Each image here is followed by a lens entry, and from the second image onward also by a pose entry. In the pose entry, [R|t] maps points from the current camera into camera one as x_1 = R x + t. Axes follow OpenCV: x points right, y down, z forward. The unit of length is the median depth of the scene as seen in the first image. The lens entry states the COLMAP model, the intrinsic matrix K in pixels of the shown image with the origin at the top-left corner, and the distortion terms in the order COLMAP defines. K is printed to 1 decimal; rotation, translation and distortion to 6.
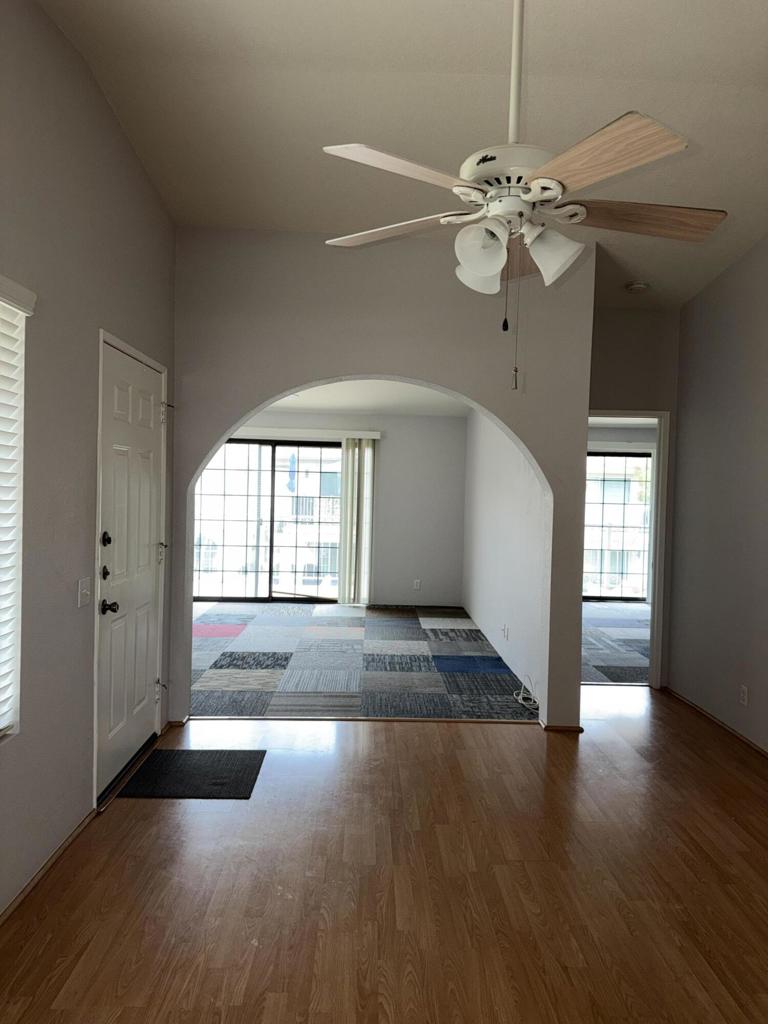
lens RADIAL K [[713.1, 0, 384.0], [0, 713.1, 512.0], [0, 0, 1]] dist [-0.000156, -0.024678]
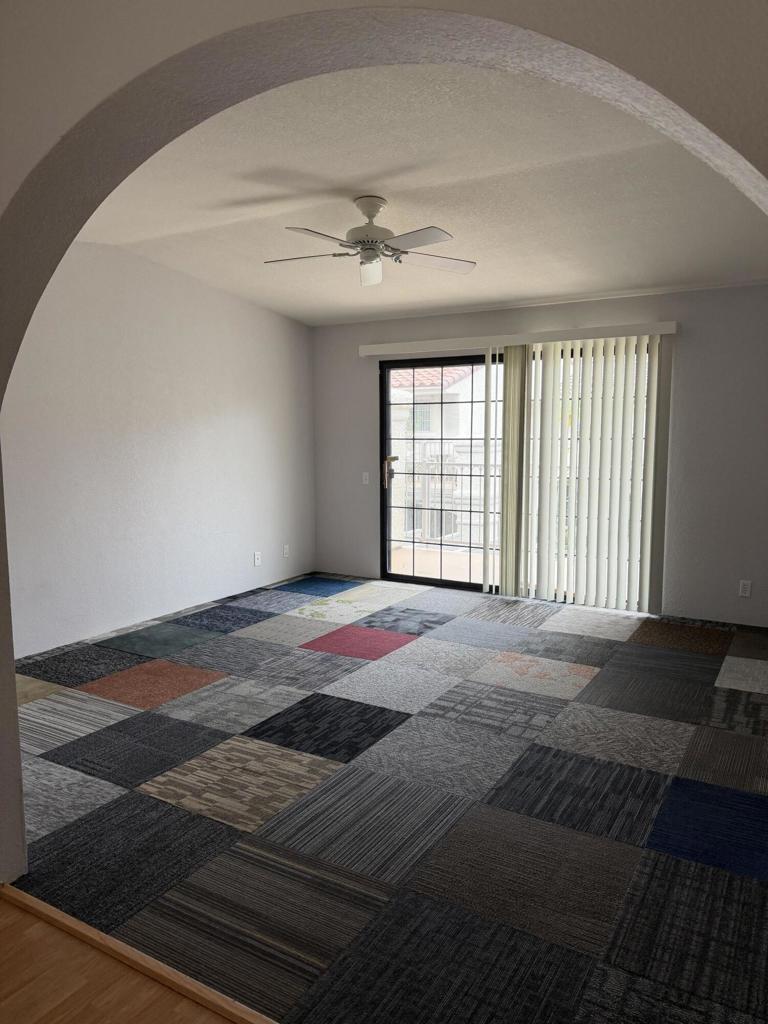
lens RADIAL K [[713.1, 0, 384.0], [0, 713.1, 512.0], [0, 0, 1]] dist [-0.000156, -0.024678]
pose [[0.843114, 0.034682, -0.536615, 0.135937], [0.010554, 0.996658, 0.080997, -0.008969], [0.537631, -0.073953, 0.839931, 0.471204]]
